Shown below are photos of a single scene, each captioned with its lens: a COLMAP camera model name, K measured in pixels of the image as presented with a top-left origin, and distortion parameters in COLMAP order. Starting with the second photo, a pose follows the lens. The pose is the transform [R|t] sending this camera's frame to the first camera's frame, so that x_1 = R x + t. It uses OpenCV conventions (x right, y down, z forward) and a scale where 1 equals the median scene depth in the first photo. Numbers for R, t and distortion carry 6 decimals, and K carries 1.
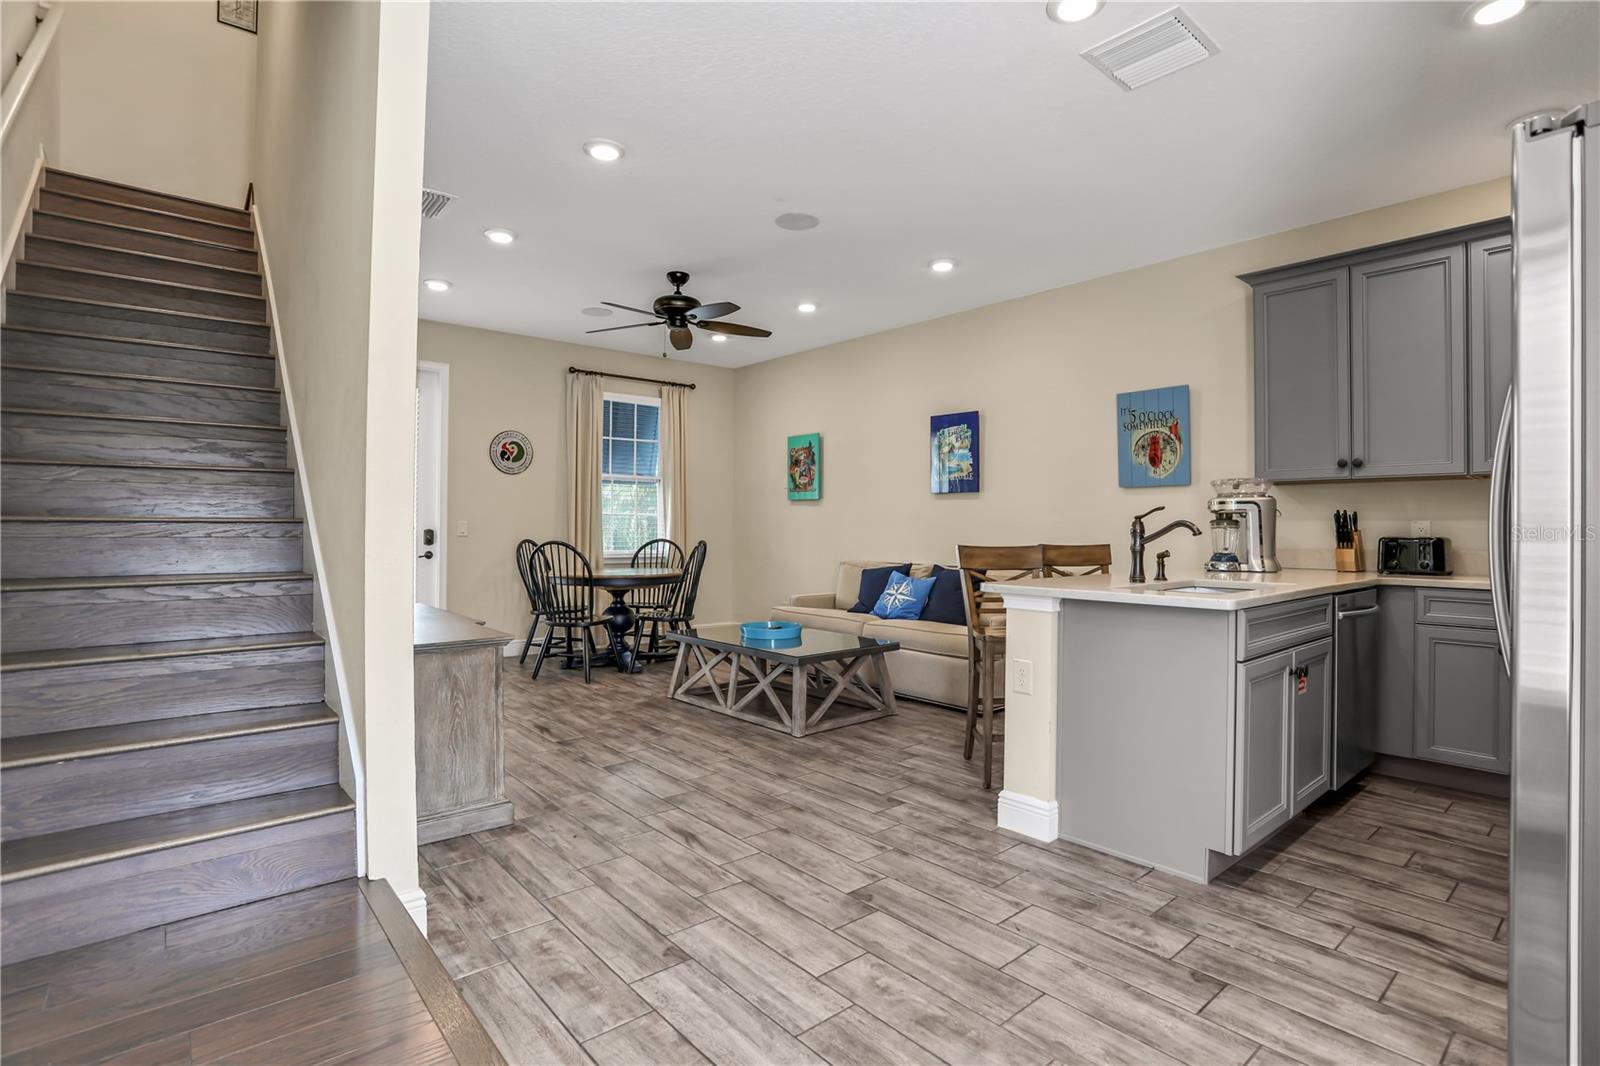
lens RADIAL K [[808.0, 0, 837.9], [0, 808.0, 529.2], [0, 0, 1]] dist [-0.100841, 0.061415]
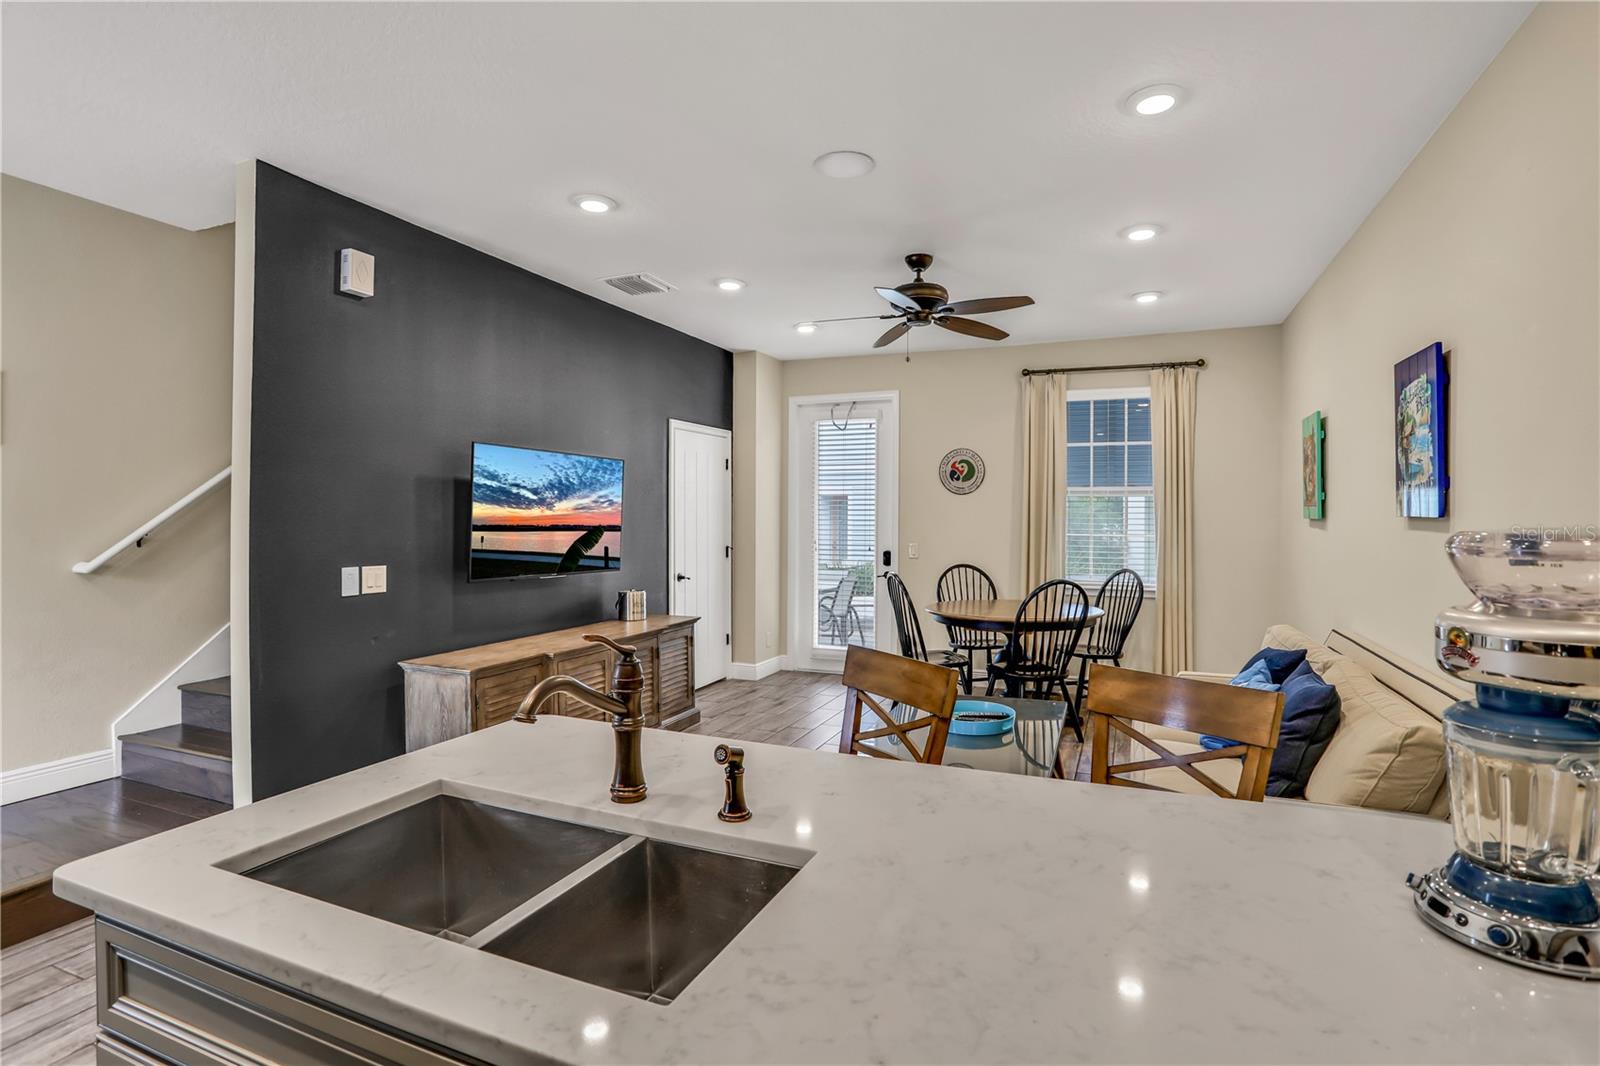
lens RADIAL K [[793.6, 0, 779.9], [0, 793.6, 527.3], [0, 0, 1]] dist [-0.086805, 0.045951]
pose [[0.398726, 0.009505, -0.917021, 0.572848], [0.001882, 0.999936, 0.011183, -0.062066], [0.917068, -0.006184, 0.398683, 0.644342]]
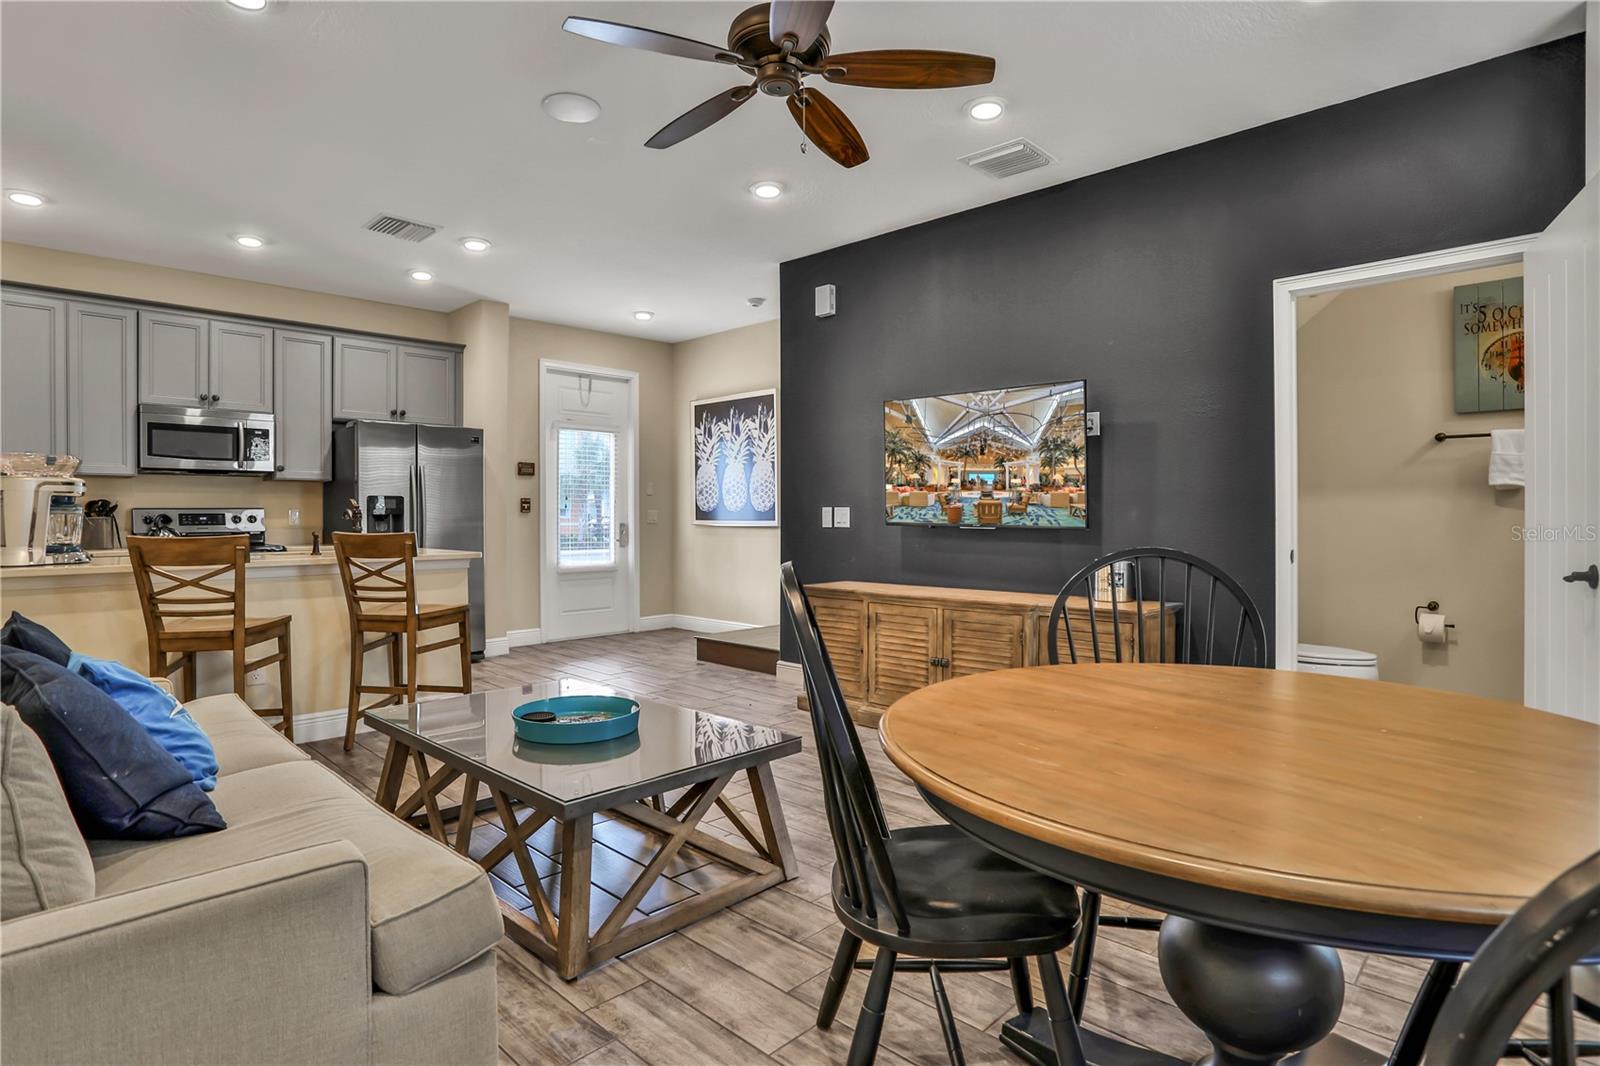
lens RADIAL K [[837.2, 0, 814.7], [0, 837.2, 518.1], [0, 0, 1]] dist [-0.034527, 0.030486]
pose [[-0.998564, -0.001703, -0.053541, -0.253024], [-0.001916, 0.999990, 0.003928, -0.001407], [0.053533, 0.004025, -0.998558, 1.791685]]
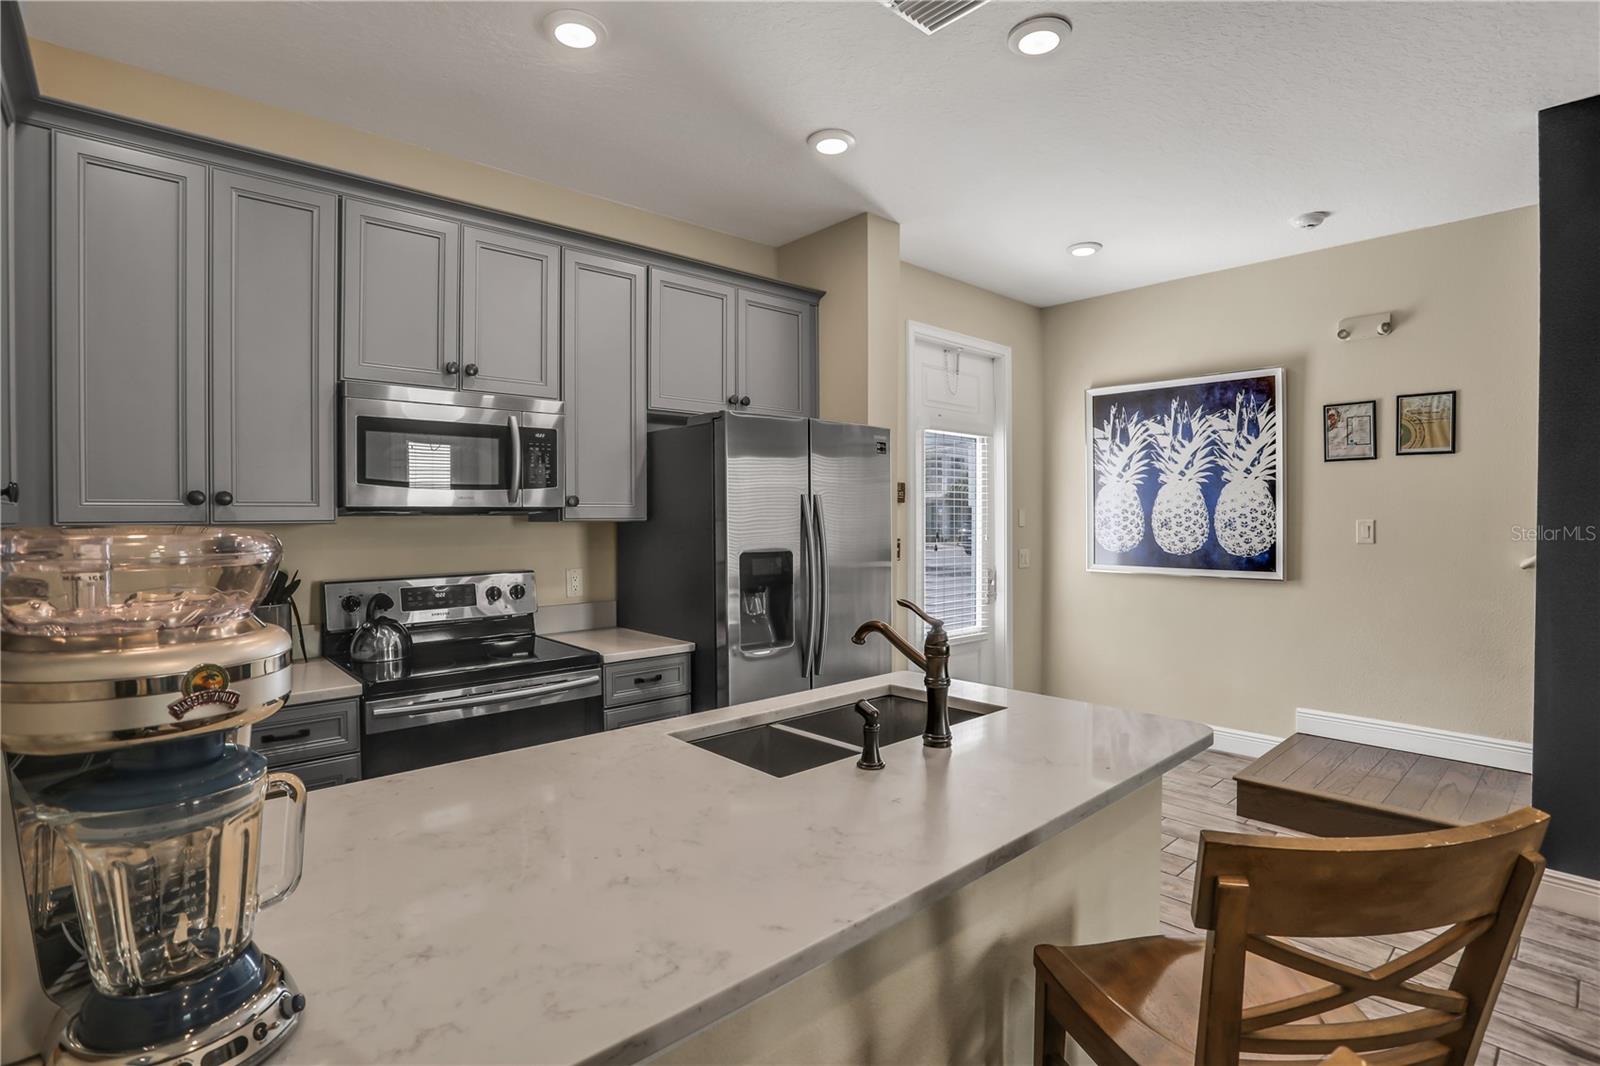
lens RADIAL K [[775.6, 0, 833.6], [0, 775.6, 528.1], [0, 0, 1]] dist [-0.063144, 0.022699]
pose [[-0.999769, 0.000630, -0.021501, 0.323729], [0.000293, 0.999877, 0.015683, -0.061831], [0.021508, 0.015673, -0.999646, 1.085597]]
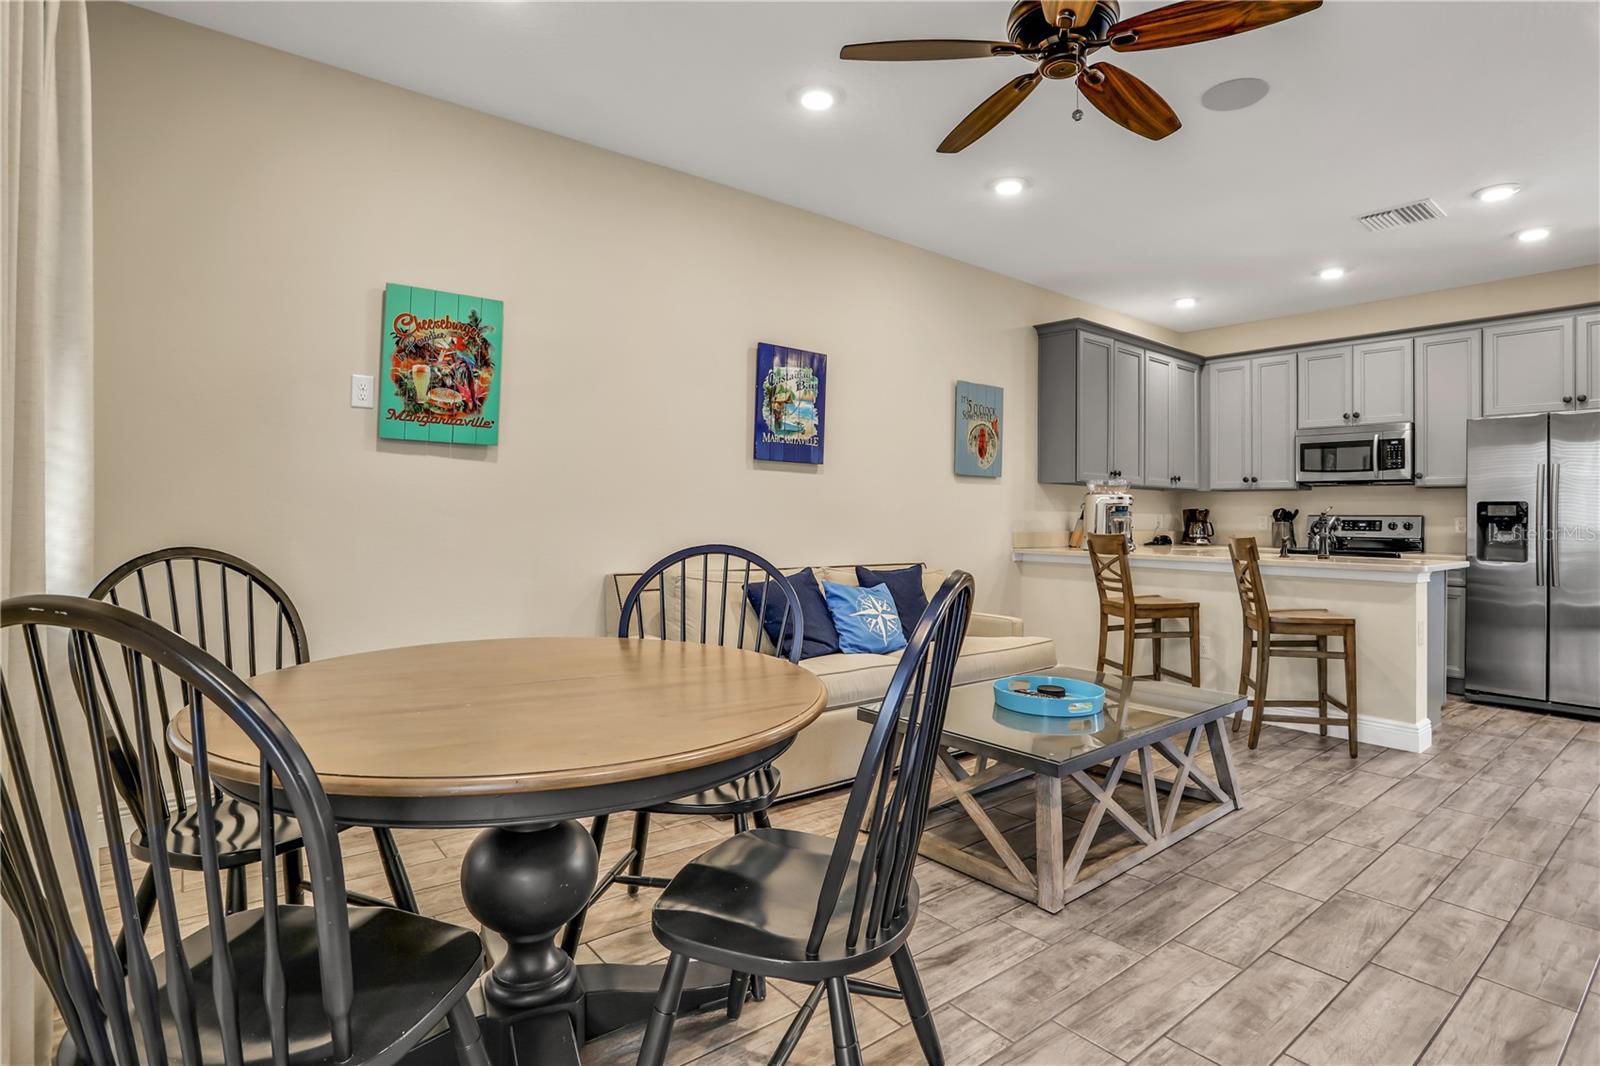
lens RADIAL K [[802.6, 0, 799.9], [0, 802.6, 505.8], [0, 0, 1]] dist [-0.072765, 0.033006]
pose [[0.055876, 0.006788, 0.998415, -0.762875], [-0.014189, 0.999881, -0.006004, -0.004863], [-0.998337, -0.013831, 0.055966, 1.329256]]
